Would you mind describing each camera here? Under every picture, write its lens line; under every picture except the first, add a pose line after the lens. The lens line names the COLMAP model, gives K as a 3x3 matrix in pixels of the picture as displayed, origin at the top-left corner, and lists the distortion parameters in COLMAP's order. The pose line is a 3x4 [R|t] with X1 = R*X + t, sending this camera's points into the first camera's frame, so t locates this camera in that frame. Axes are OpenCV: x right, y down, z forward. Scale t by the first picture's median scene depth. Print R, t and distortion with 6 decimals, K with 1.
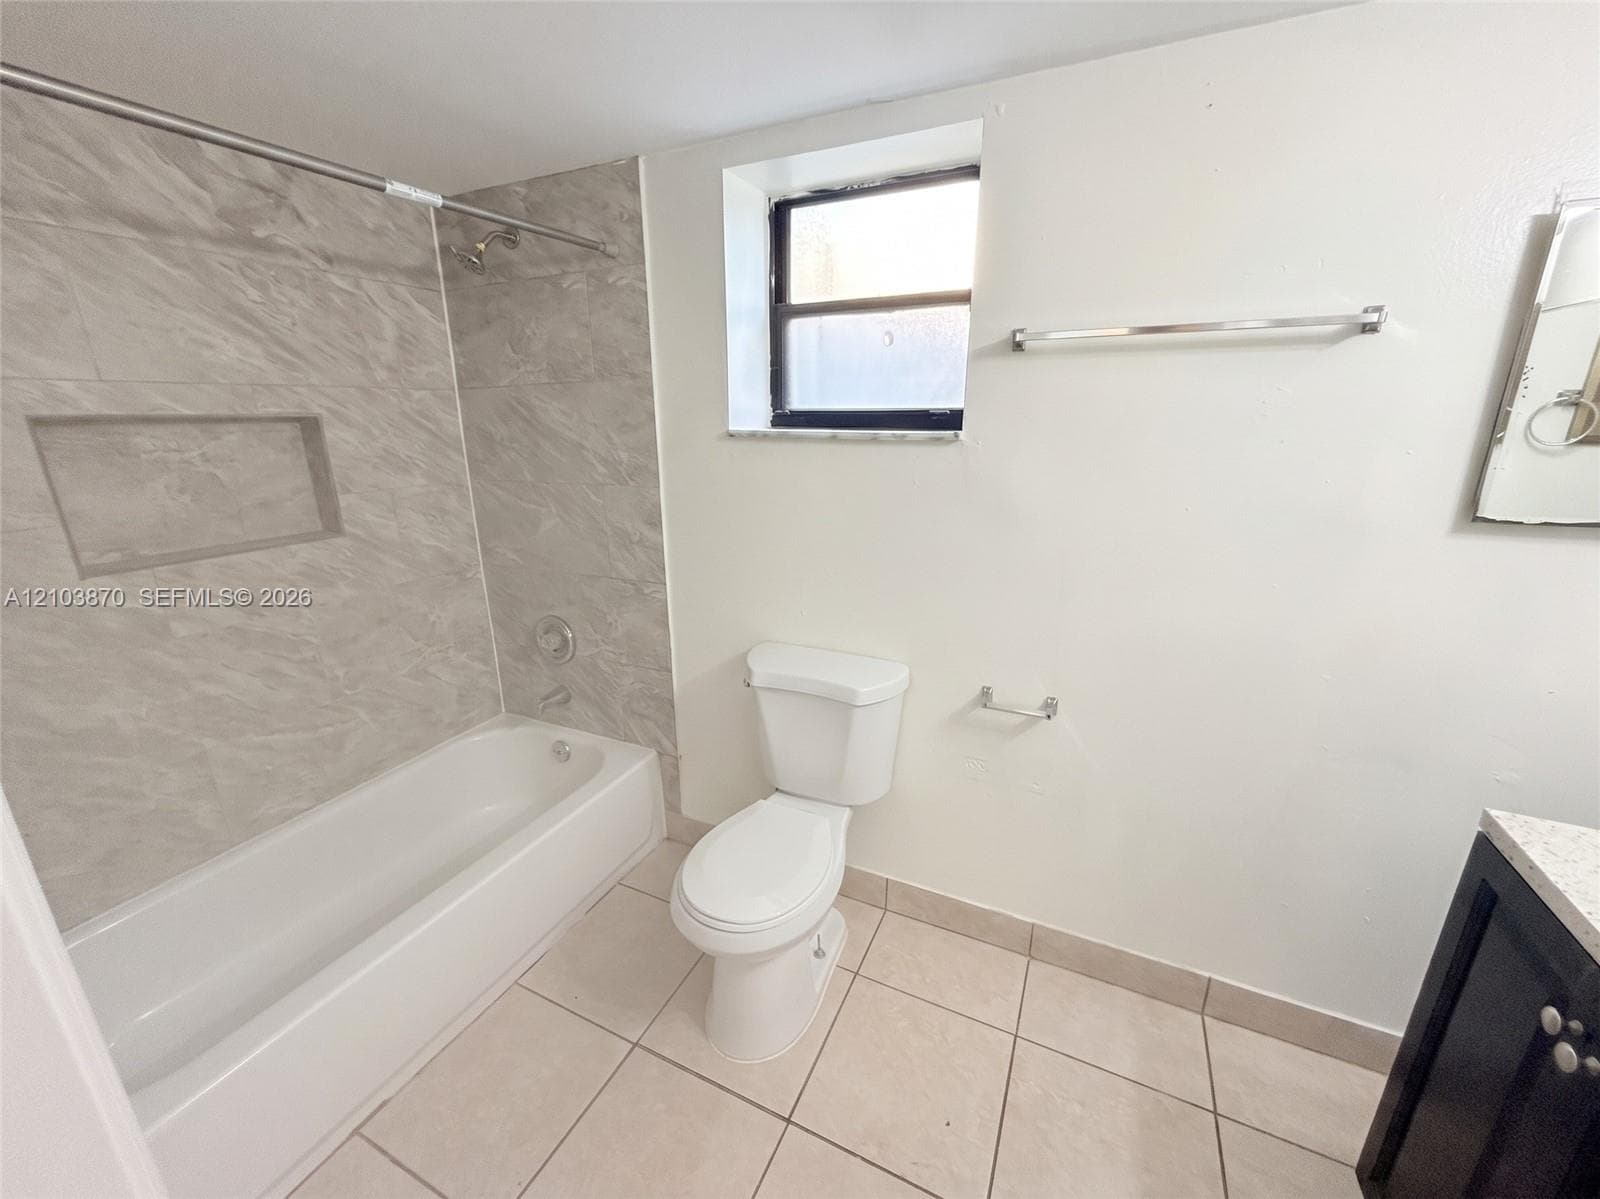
lens RADIAL K [[636.6, 0, 799.4], [0, 636.6, 599.6], [0, 0, 1]] dist [-0.001095, 0.000064]
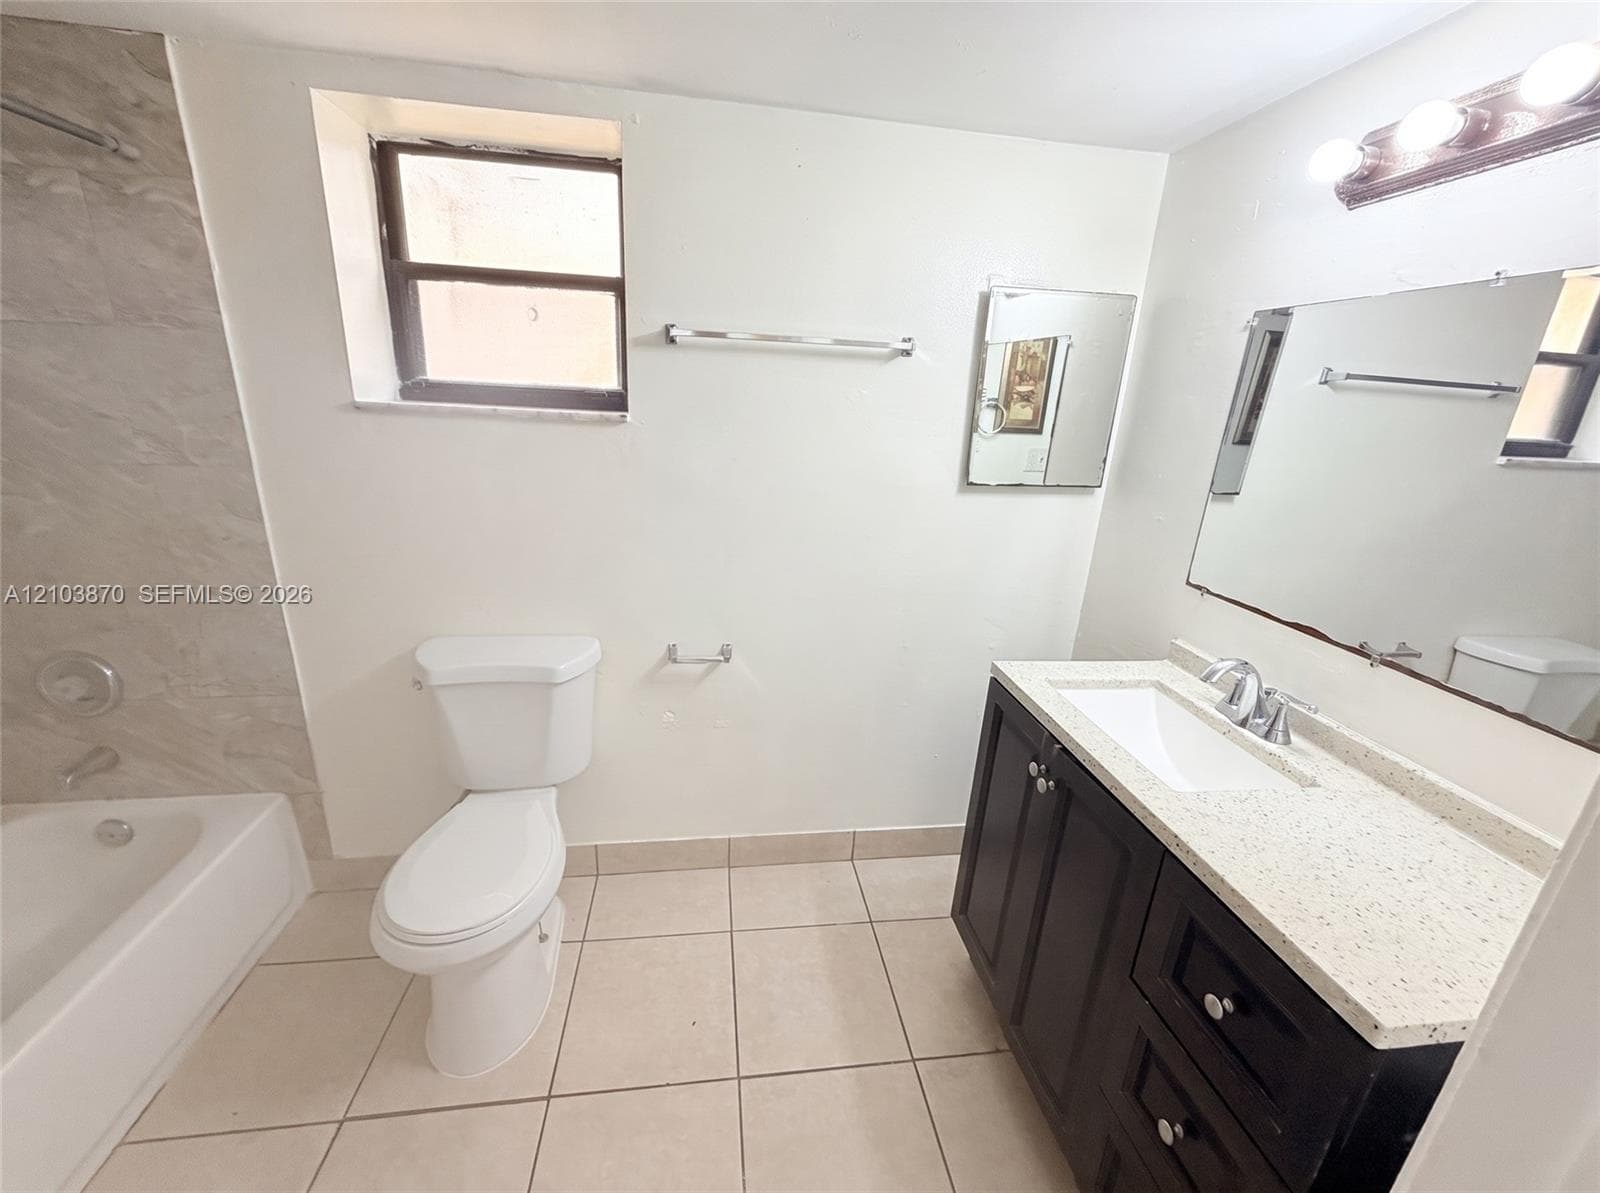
lens RADIAL K [[636.6, 0, 797.7], [0, 636.6, 597.2], [0, 0, 1]] dist [-0.001095, 0.000064]
pose [[0.832728, -0.120585, 0.540392, -0.110671], [0.103423, 0.992694, 0.062142, 0.006919], [-0.543938, 0.004142, 0.839115, -0.053605]]
